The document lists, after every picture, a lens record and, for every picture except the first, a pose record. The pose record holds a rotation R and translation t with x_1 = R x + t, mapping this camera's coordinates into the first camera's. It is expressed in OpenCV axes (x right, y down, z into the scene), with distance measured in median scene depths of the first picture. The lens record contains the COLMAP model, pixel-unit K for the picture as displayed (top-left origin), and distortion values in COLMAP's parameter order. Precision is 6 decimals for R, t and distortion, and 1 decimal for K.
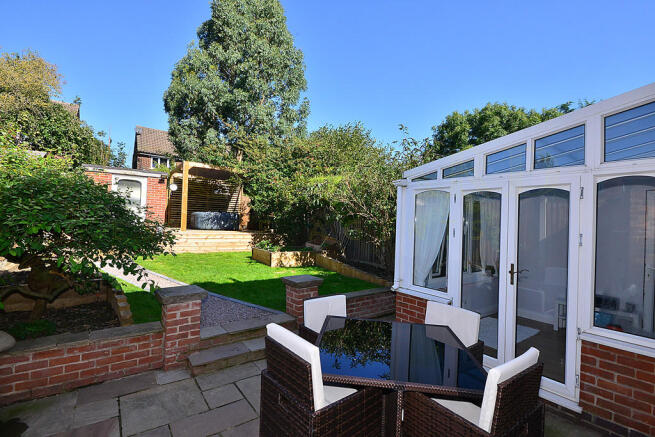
lens RADIAL K [[300.9, 0, 329.3], [0, 300.9, 212.3], [0, 0, 1]] dist [0.004181, 0.000245]
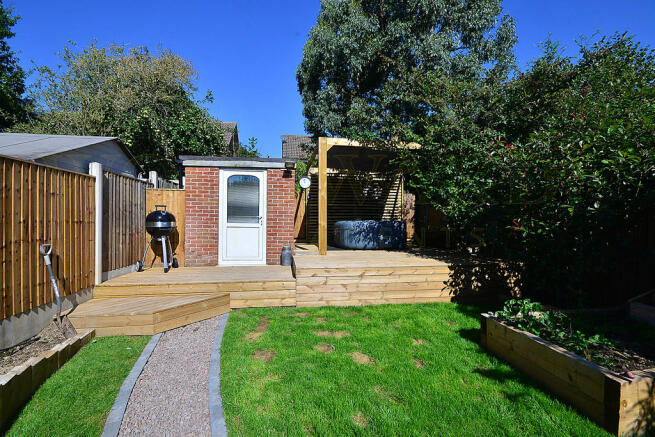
lens RADIAL K [[284.0, 0, 327.4], [0, 284.0, 219.7], [0, 0, 1]] dist [-0.001830, -0.000255]
pose [[0.893500, -0.036286, -0.447595, -0.191389], [0.042412, 0.999093, 0.003669, -0.007630], [0.447057, -0.022261, 0.894229, 0.433613]]
